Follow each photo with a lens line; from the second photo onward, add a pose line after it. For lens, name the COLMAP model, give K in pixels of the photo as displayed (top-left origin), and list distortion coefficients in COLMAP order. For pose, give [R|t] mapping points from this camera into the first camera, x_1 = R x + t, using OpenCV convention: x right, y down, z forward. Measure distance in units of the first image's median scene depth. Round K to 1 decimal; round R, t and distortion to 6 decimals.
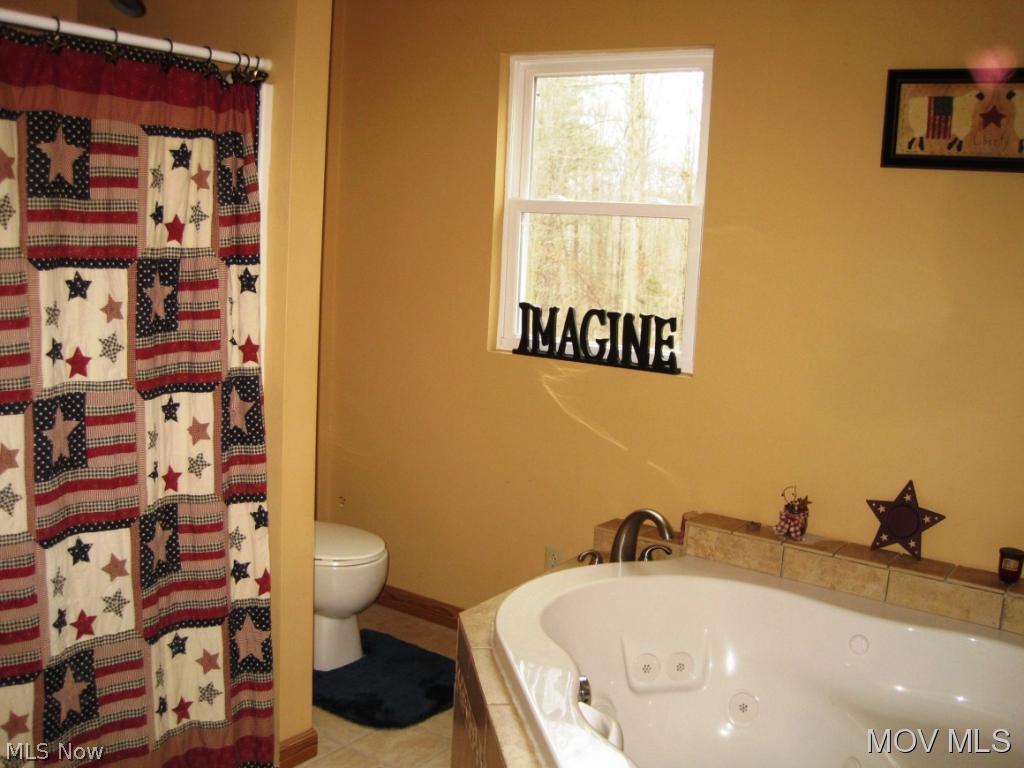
lens RADIAL K [[1025.6, 0, 512.0], [0, 1025.6, 384.0], [0, 0, 1]] dist [-0.142416, 0.037452]
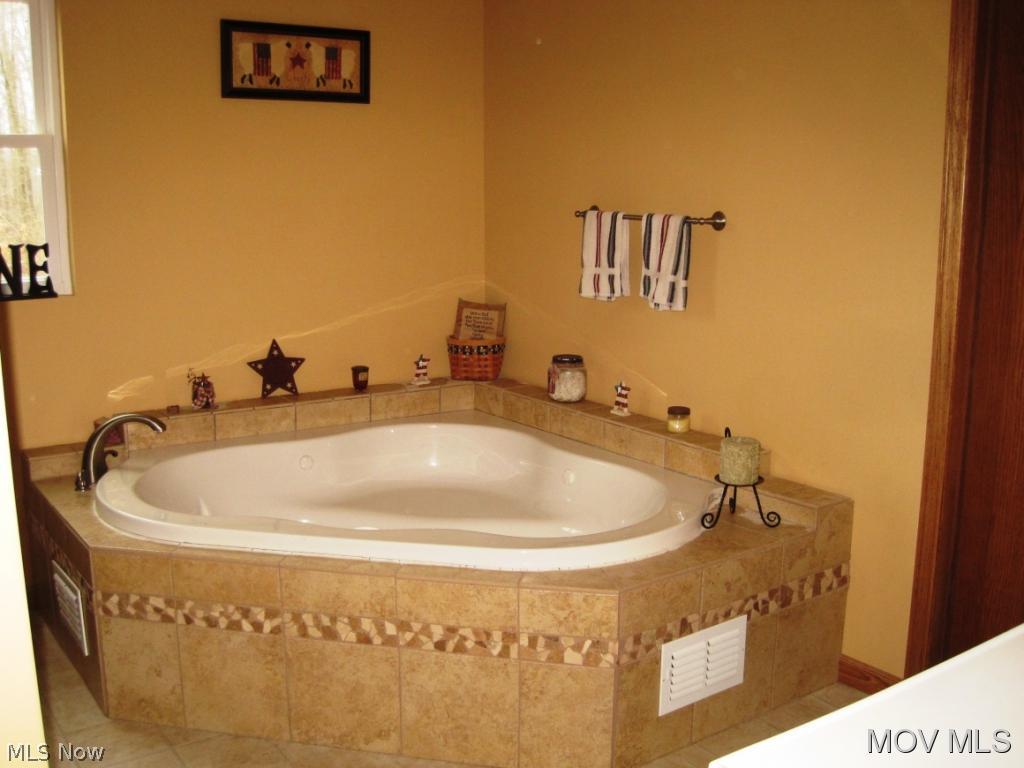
lens RADIAL K [[1025.6, 0, 512.0], [0, 1025.6, 384.0], [0, 0, 1]] dist [-0.142416, 0.037452]
pose [[0.351084, -0.224335, 0.909073, -0.720267], [0.160339, 0.970938, 0.177679, -0.033522], [-0.922514, 0.083380, 0.376851, 0.221783]]
